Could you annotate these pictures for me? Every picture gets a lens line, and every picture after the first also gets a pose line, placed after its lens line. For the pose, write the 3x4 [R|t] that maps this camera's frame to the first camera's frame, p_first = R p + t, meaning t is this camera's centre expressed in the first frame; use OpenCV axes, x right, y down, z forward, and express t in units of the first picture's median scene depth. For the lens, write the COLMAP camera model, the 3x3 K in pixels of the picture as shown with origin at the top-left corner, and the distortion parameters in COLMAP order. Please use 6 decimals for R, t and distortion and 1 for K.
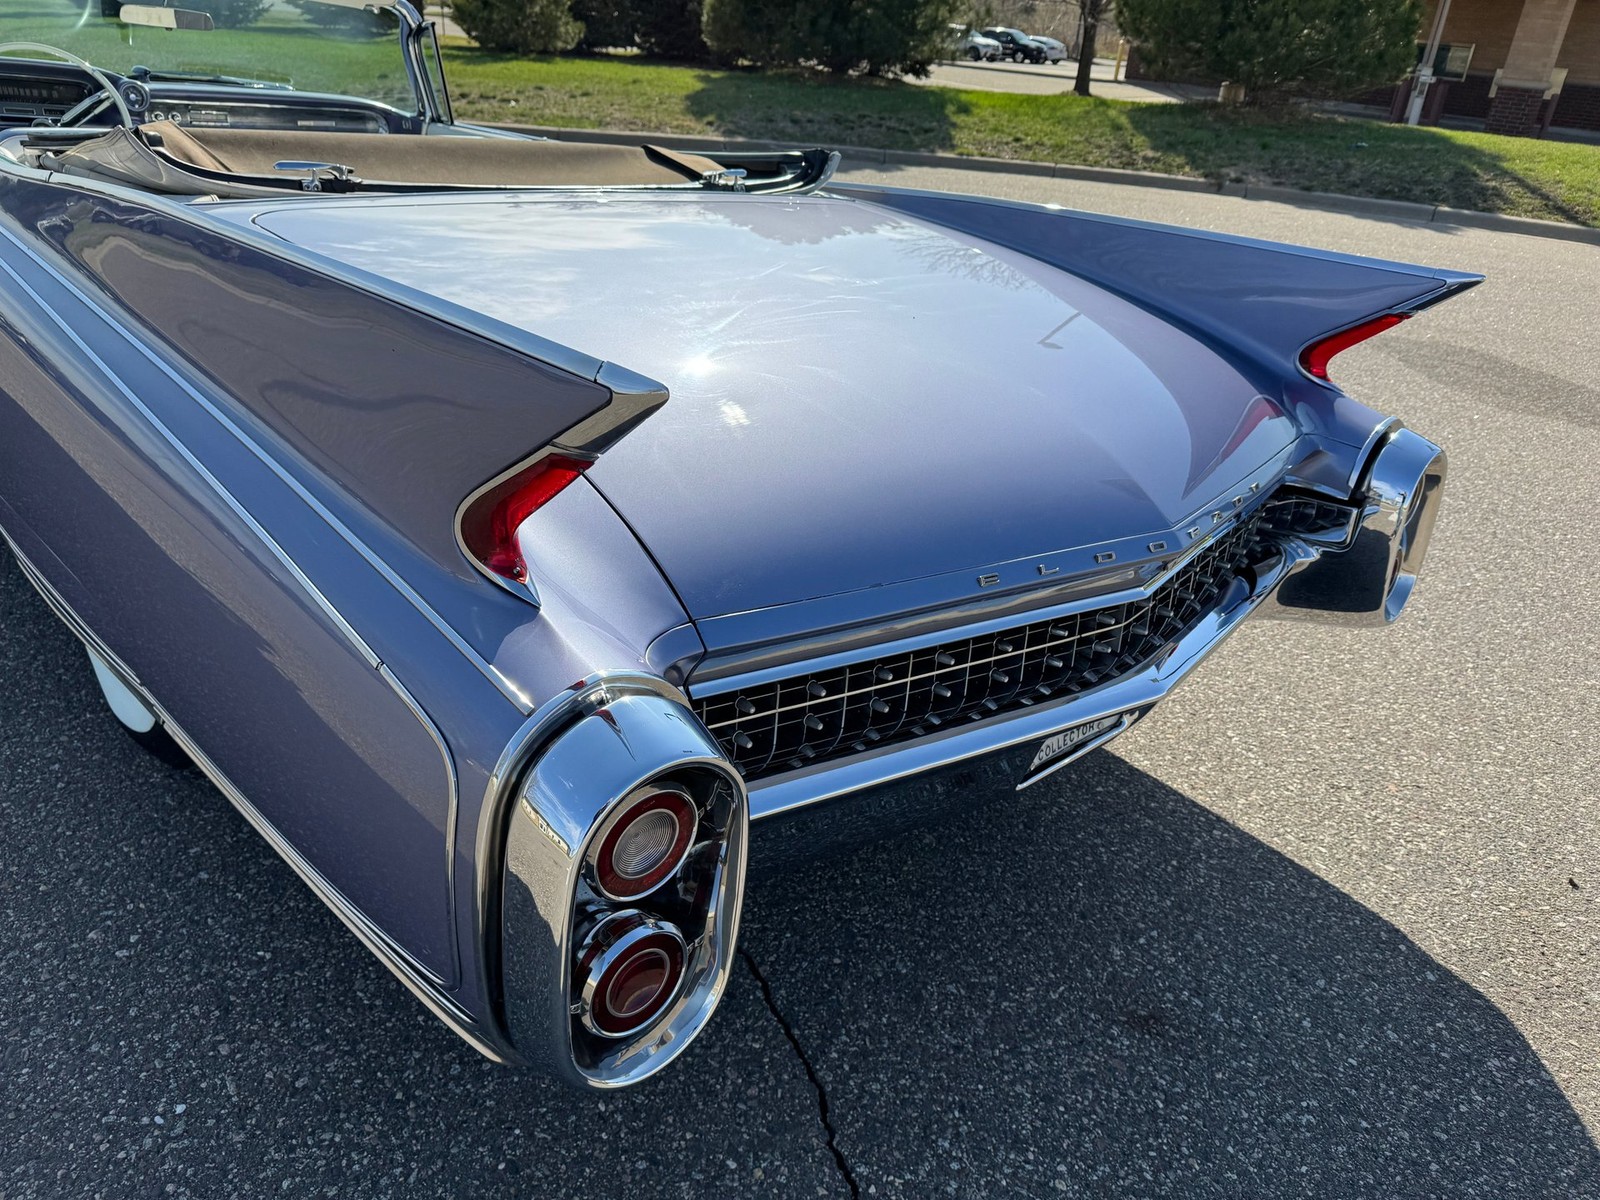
lens RADIAL K [[1160.5, 0, 812.4], [0, 1160.5, 605.3], [0, 0, 1]] dist [0.013909, -0.024262]
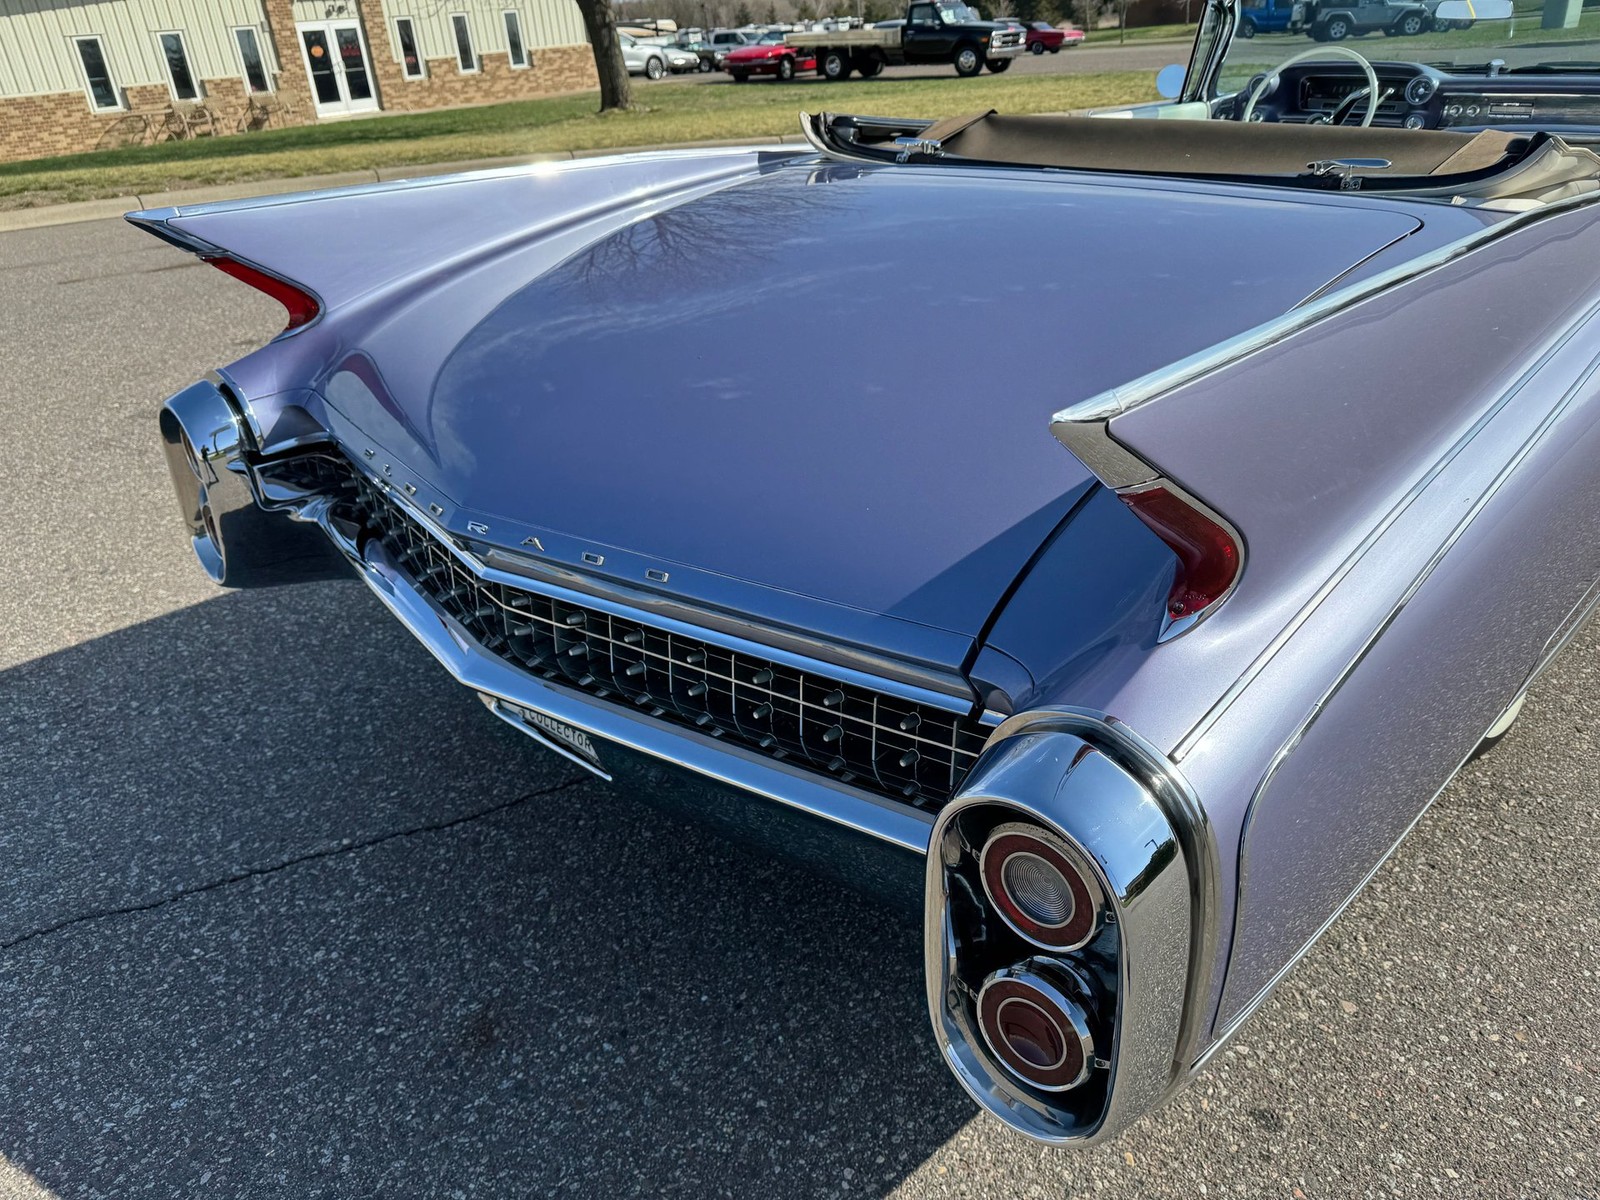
lens RADIAL K [[1160.5, 0, 801.4], [0, 1160.5, 593.4], [0, 0, 1]] dist [0.013909, -0.024262]
pose [[0.032374, 0.358107, -0.933119, 0.999787], [-0.375225, 0.869674, 0.320740, -0.335785], [0.926368, 0.339746, 0.162526, 0.920308]]
